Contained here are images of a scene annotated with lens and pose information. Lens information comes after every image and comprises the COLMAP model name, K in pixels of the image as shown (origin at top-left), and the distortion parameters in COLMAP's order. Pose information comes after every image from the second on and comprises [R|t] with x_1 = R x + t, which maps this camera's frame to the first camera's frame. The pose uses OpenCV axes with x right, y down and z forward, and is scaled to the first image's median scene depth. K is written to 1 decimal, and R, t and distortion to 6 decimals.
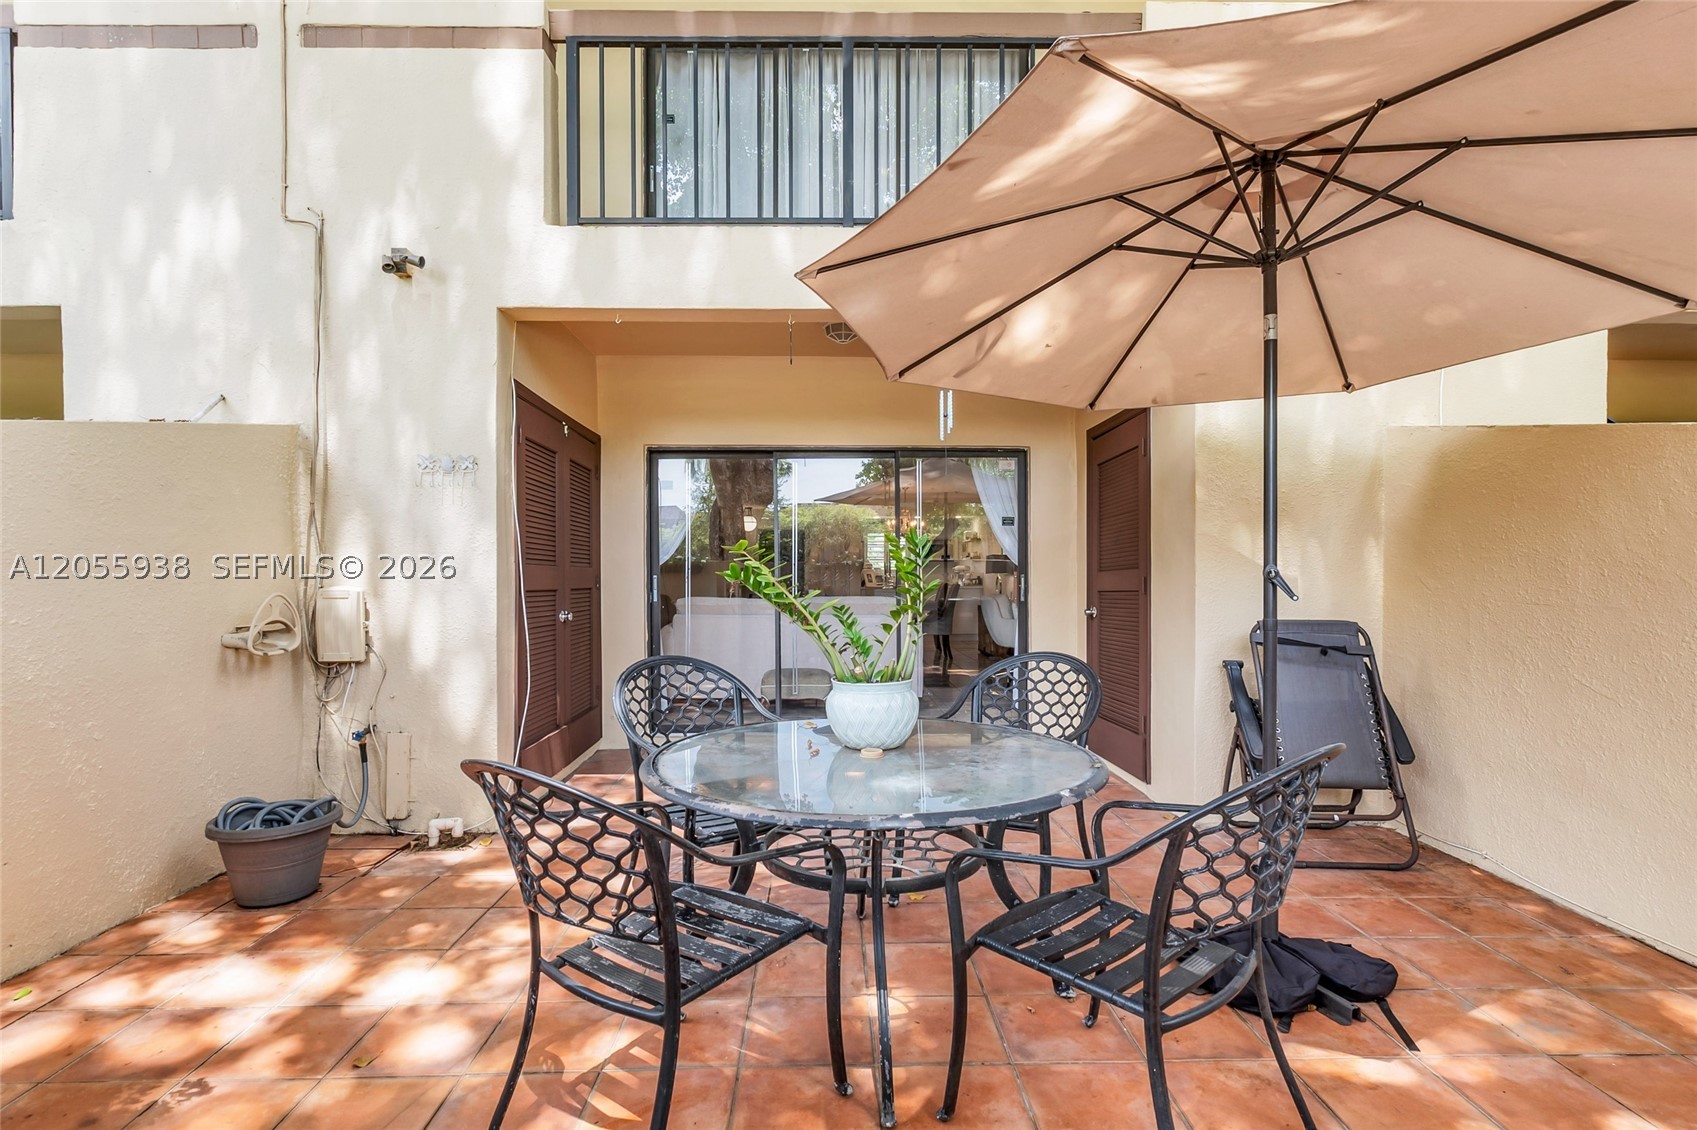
lens RADIAL K [[820.3, 0, 844.8], [0, 820.3, 571.3], [0, 0, 1]] dist [0.000922, 0.000122]
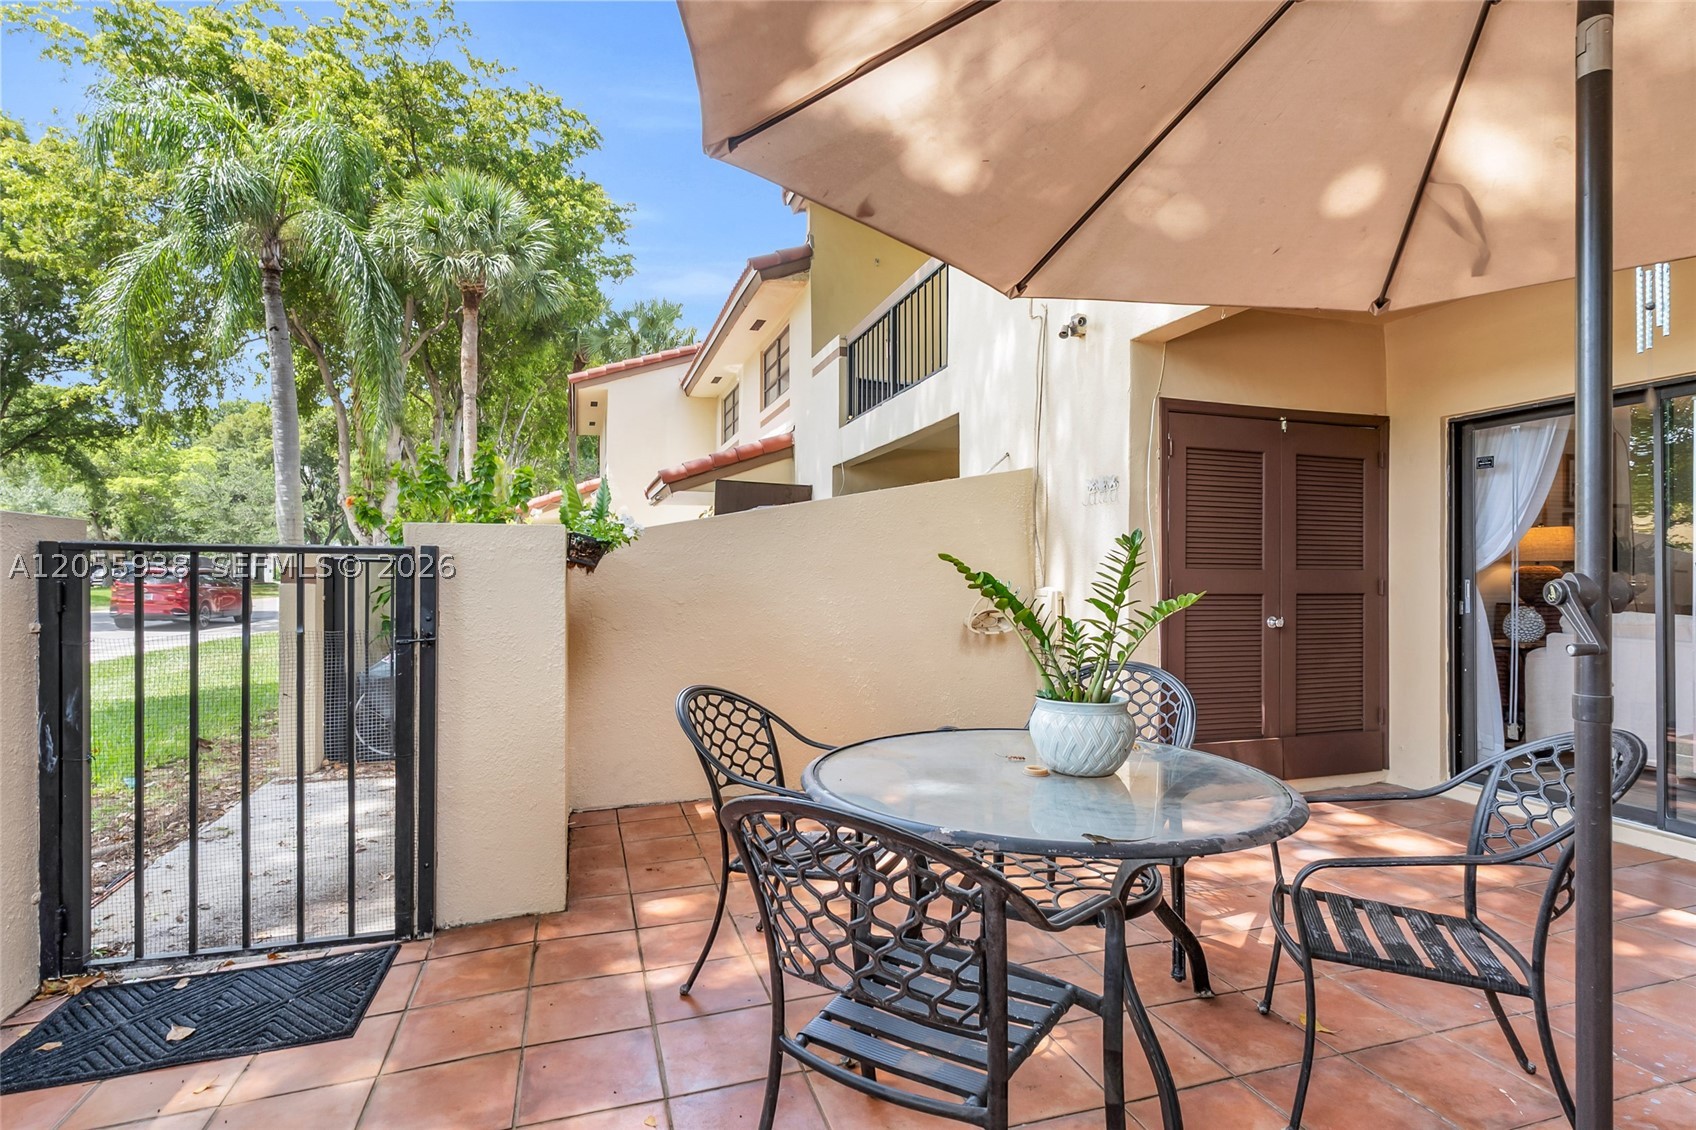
lens RADIAL K [[819.8, 0, 846.4], [0, 819.8, 571.0], [0, 0, 1]] dist [0.000922, 0.000122]
pose [[0.281628, -0.001213, -0.959523, 0.539409], [0.001518, 0.999999, -0.000818, -0.006396], [0.959523, -0.001226, 0.281629, 0.316912]]
